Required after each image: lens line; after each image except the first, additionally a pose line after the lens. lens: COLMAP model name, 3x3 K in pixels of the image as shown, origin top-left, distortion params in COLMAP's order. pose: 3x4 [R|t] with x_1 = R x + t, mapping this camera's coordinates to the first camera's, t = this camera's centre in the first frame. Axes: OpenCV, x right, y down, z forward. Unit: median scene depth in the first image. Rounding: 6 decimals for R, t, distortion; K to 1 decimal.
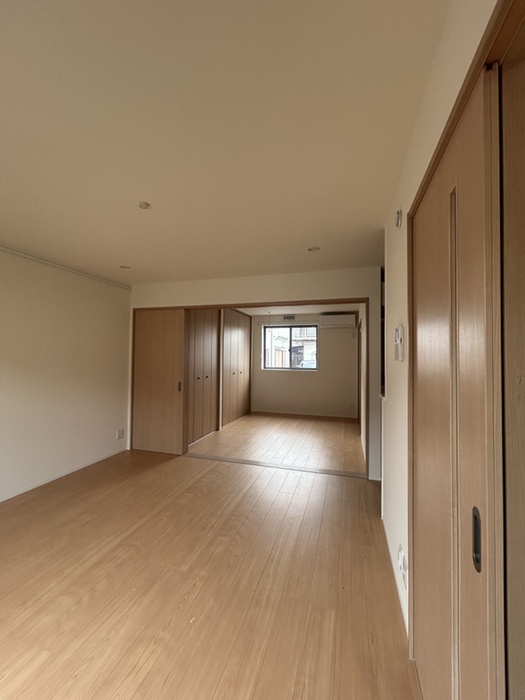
lens RADIAL K [[284.6, 0, 265.3], [0, 284.6, 350.4], [0, 0, 1]] dist [-0.000498, 0.000790]
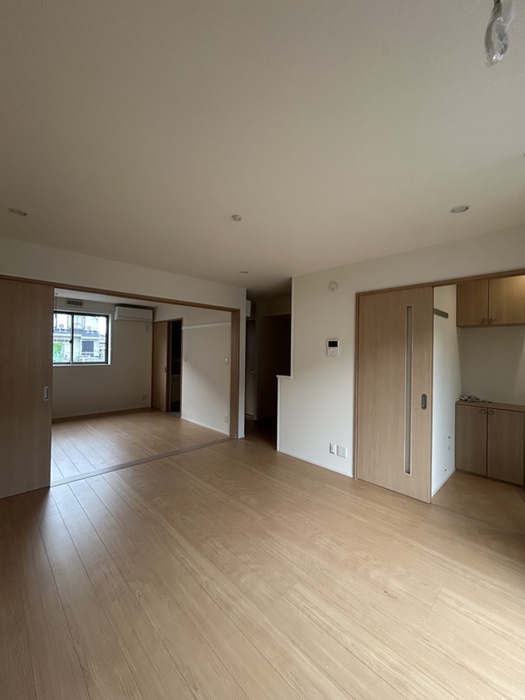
lens RADIAL K [[284.6, 0, 261.4], [0, 284.6, 349.9], [0, 0, 1]] dist [-0.000498, 0.000790]
pose [[0.492696, 0.001342, 0.870200, -0.591503], [-0.029988, 0.999431, 0.015437, -0.009225], [-0.869684, -0.033701, 0.492456, 0.158159]]
